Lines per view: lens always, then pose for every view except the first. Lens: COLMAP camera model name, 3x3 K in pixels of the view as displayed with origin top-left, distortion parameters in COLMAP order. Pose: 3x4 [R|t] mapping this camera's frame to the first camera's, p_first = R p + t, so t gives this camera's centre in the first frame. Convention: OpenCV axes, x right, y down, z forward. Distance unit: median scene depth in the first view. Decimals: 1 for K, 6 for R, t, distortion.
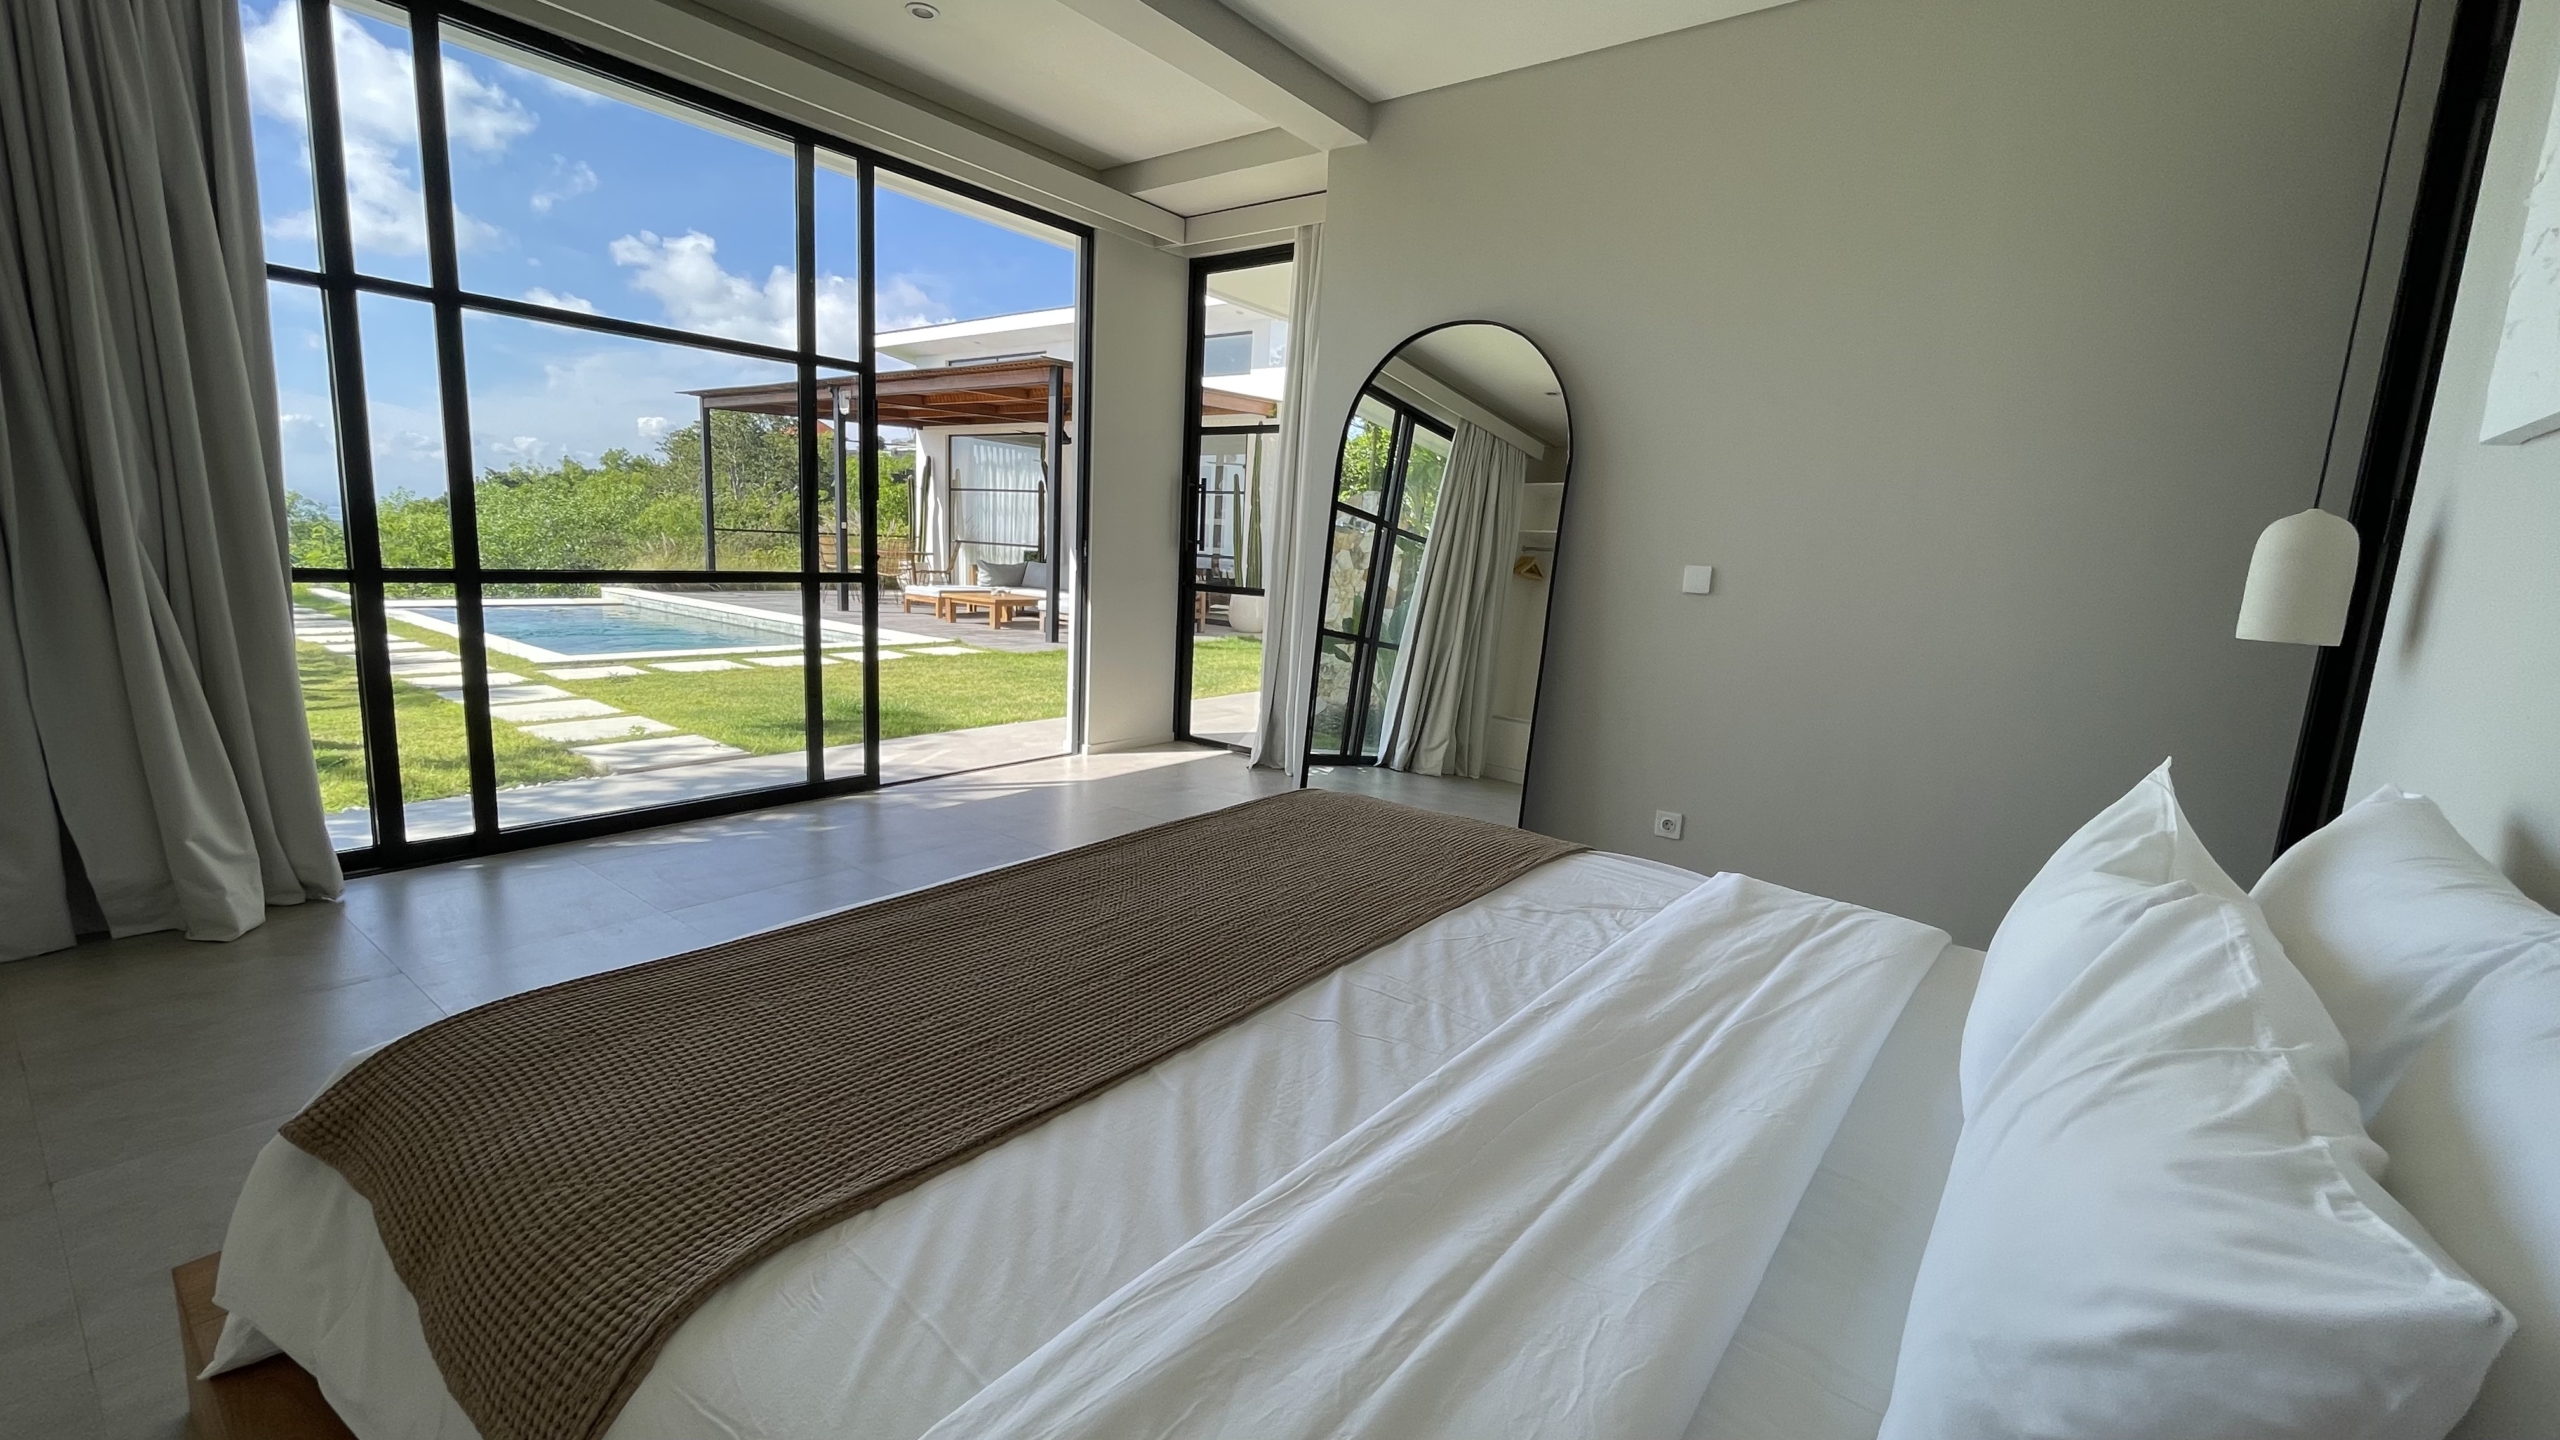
lens RADIAL K [[1039.9, 0, 1266.1], [0, 1039.9, 720.7], [0, 0, 1]] dist [-0.001934, 0.000708]
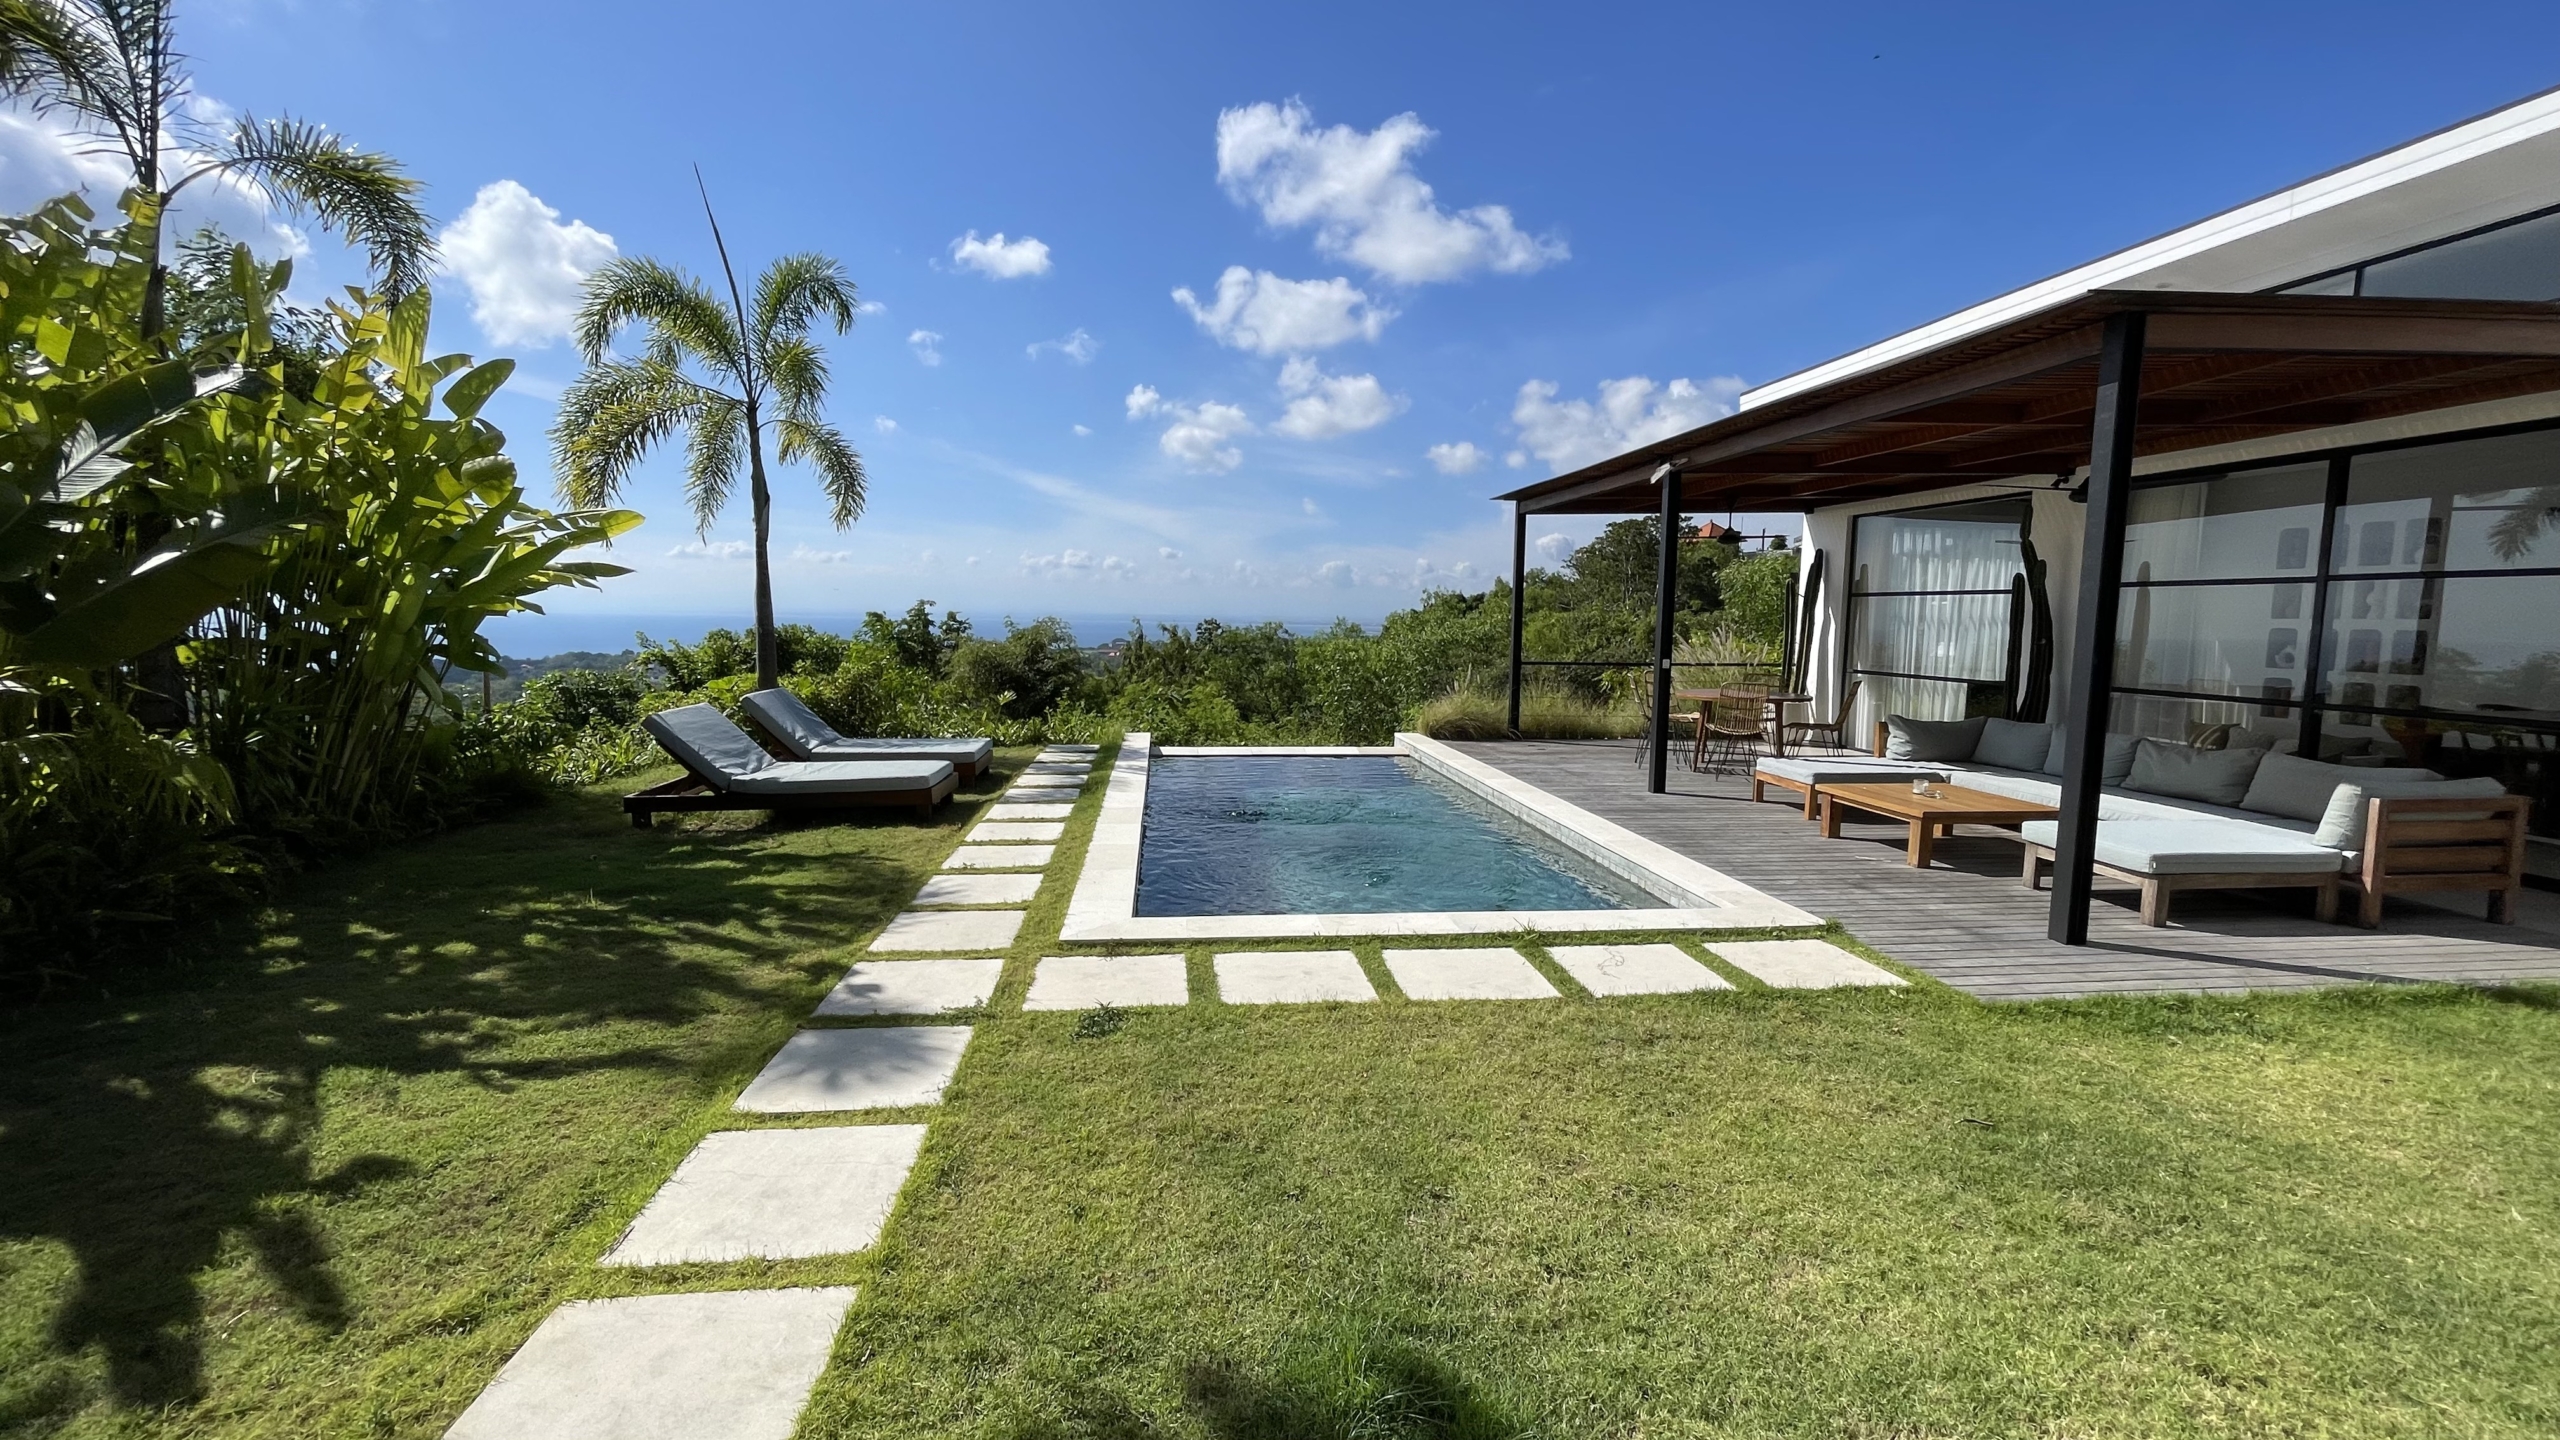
lens RADIAL K [[1039.9, 0, 1301.7], [0, 1039.9, 711.3], [0, 0, 1]] dist [-0.001934, 0.000708]
pose [[0.710177, 0.024154, -0.703608, -0.330559], [-0.097312, 0.993186, -0.064126, -0.289015], [0.697265, 0.114010, 0.707689, 1.161910]]
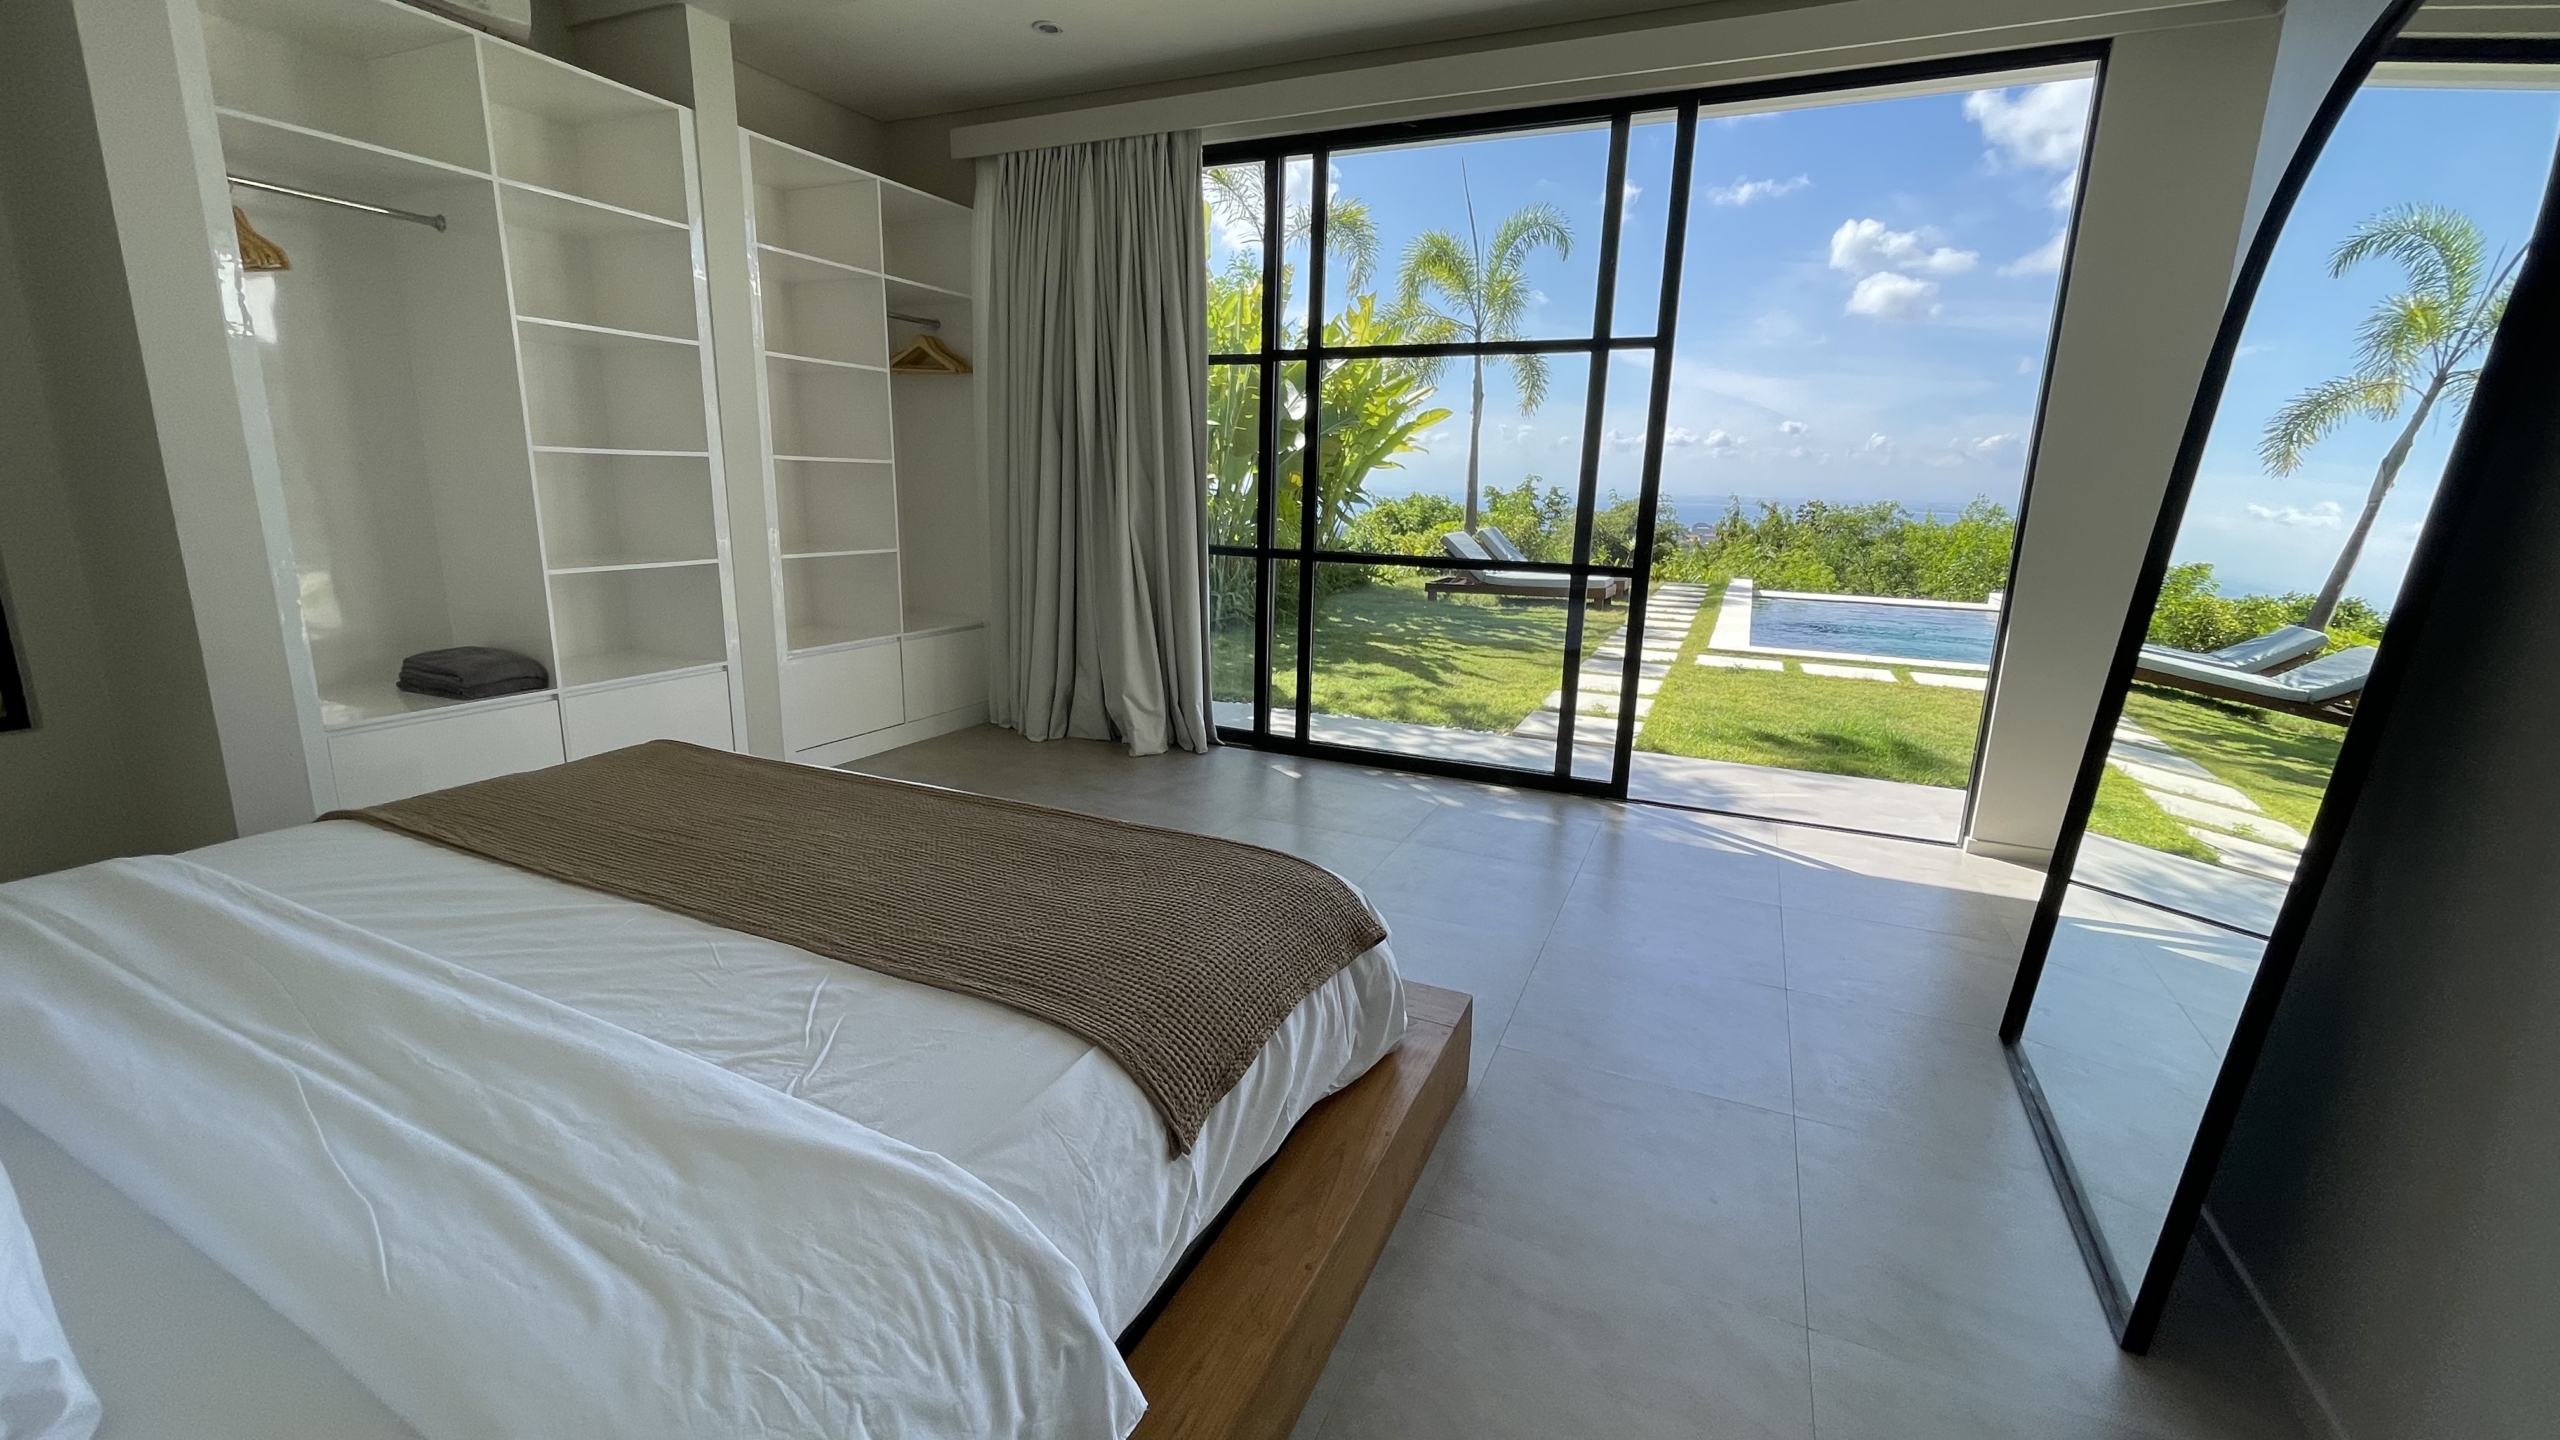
lens RADIAL K [[1039.9, 0, 1281.9], [0, 1039.9, 713.9], [0, 0, 1]] dist [-0.001934, 0.000708]
pose [[0.235840, 0.167518, -0.957244, 0.465881], [-0.180268, 0.975476, 0.126295, -0.079535], [0.954926, 0.142775, 0.260255, 0.503171]]
